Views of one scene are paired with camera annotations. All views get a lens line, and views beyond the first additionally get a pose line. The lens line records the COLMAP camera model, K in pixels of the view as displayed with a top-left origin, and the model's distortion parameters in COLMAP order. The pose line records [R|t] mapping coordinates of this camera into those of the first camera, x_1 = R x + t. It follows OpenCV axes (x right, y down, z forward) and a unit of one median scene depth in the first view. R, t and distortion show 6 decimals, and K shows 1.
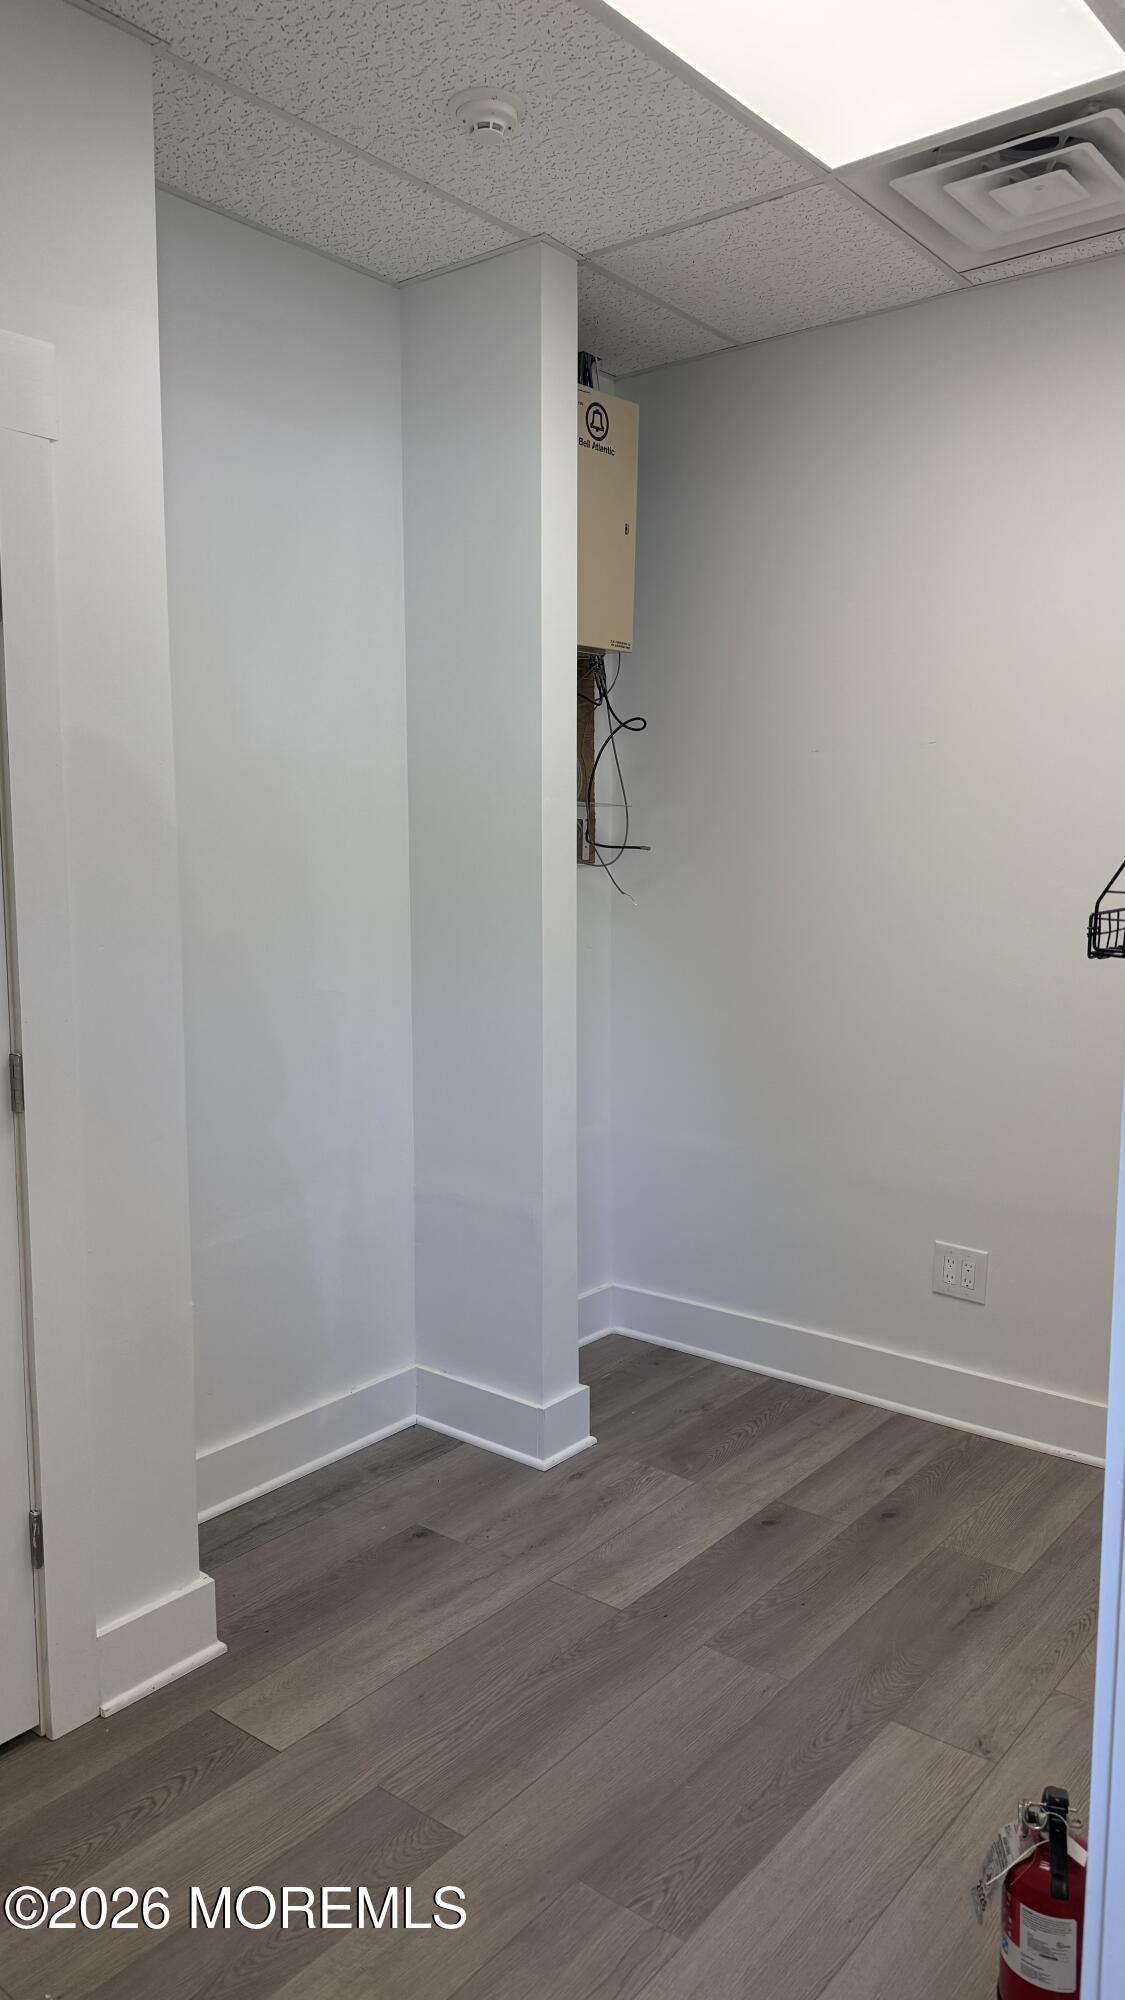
lens RADIAL K [[1384.7, 0, 562.5], [0, 1384.7, 1000.0], [0, 0, 1]] dist [0.003464, -0.031996]
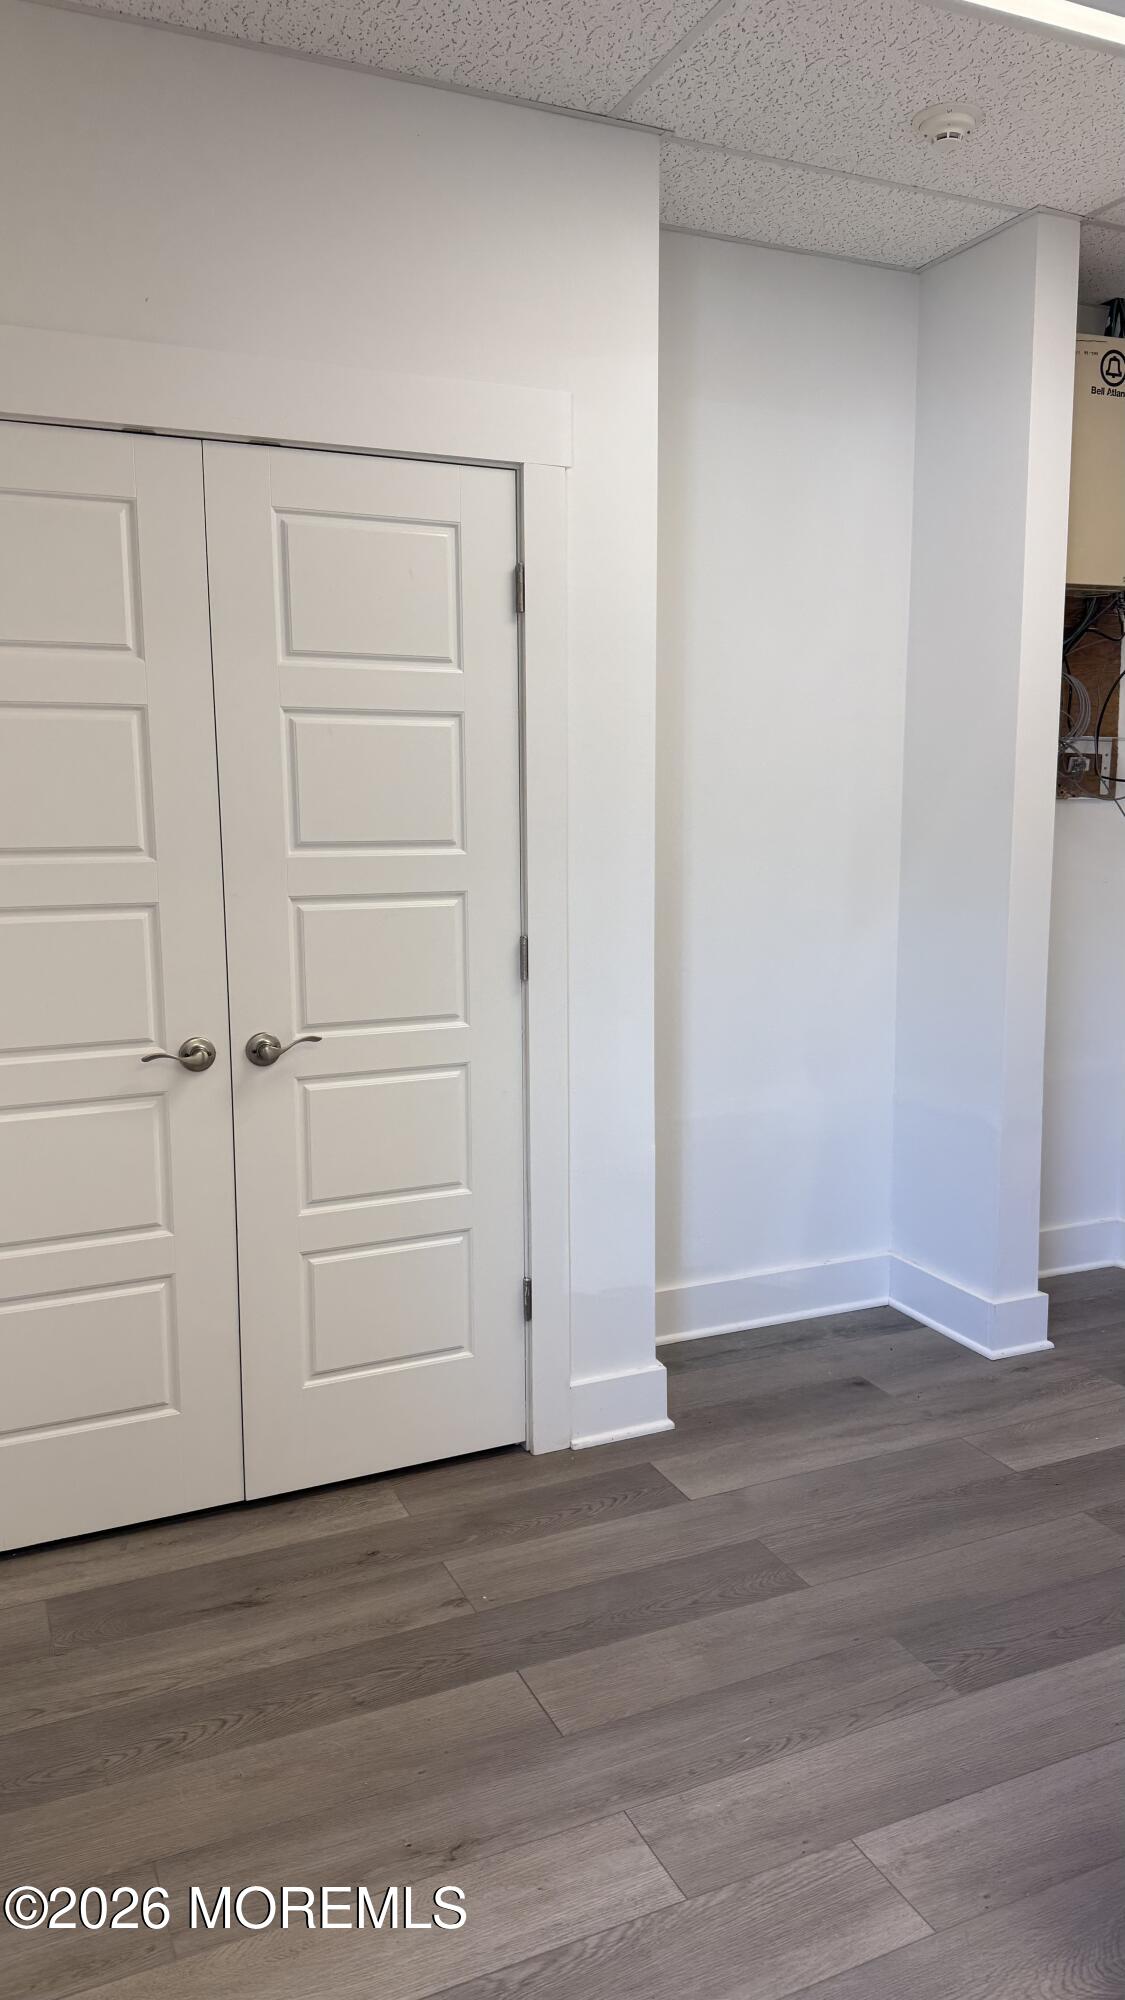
lens RADIAL K [[1413.8, 0, 562.5], [0, 1413.8, 1000.0], [0, 0, 1]] dist [0.005847, -0.030608]
pose [[0.885512, 0.060136, -0.460708, 0.217780], [-0.049177, 0.998149, 0.035767, 0.043956], [0.462006, -0.009016, 0.886831, -0.159906]]
